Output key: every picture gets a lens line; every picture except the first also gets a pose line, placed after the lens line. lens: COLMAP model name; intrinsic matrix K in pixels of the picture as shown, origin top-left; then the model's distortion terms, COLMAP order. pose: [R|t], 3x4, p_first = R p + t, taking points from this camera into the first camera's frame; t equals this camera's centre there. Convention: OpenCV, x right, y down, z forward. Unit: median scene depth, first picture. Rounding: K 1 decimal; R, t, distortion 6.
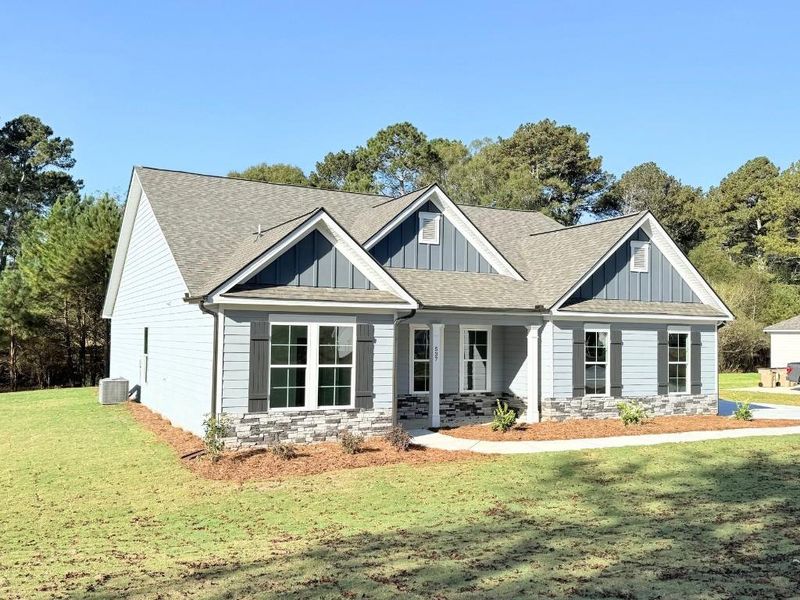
lens RADIAL K [[687.3, 0, 400.0], [0, 687.3, 300.0], [0, 0, 1]] dist [0.083174, -0.015541]
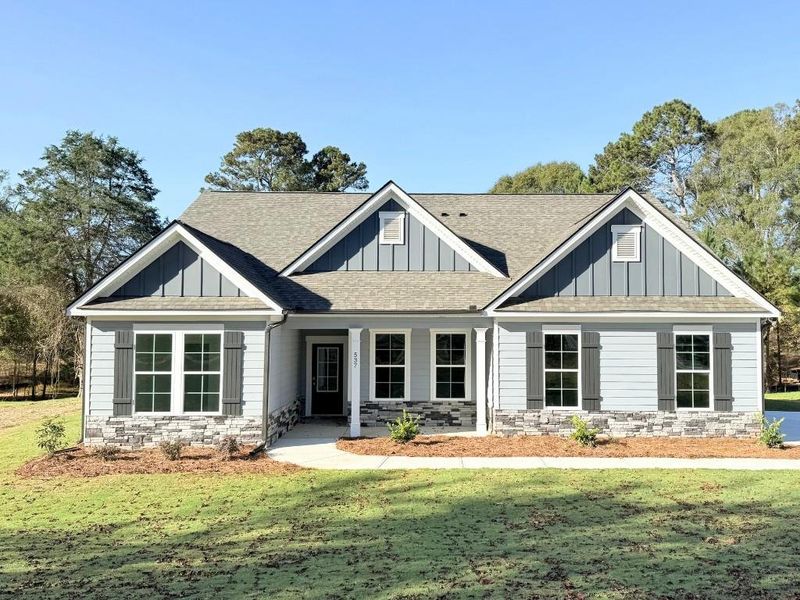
lens RADIAL K [[687.3, 0, 400.0], [0, 687.3, 300.0], [0, 0, 1]] dist [0.083174, -0.015541]
pose [[0.913485, -0.031081, -0.405684, 0.466612], [0.031273, 0.999492, -0.006155, 0.002468], [0.405669, -0.007064, 0.913993, 0.140086]]
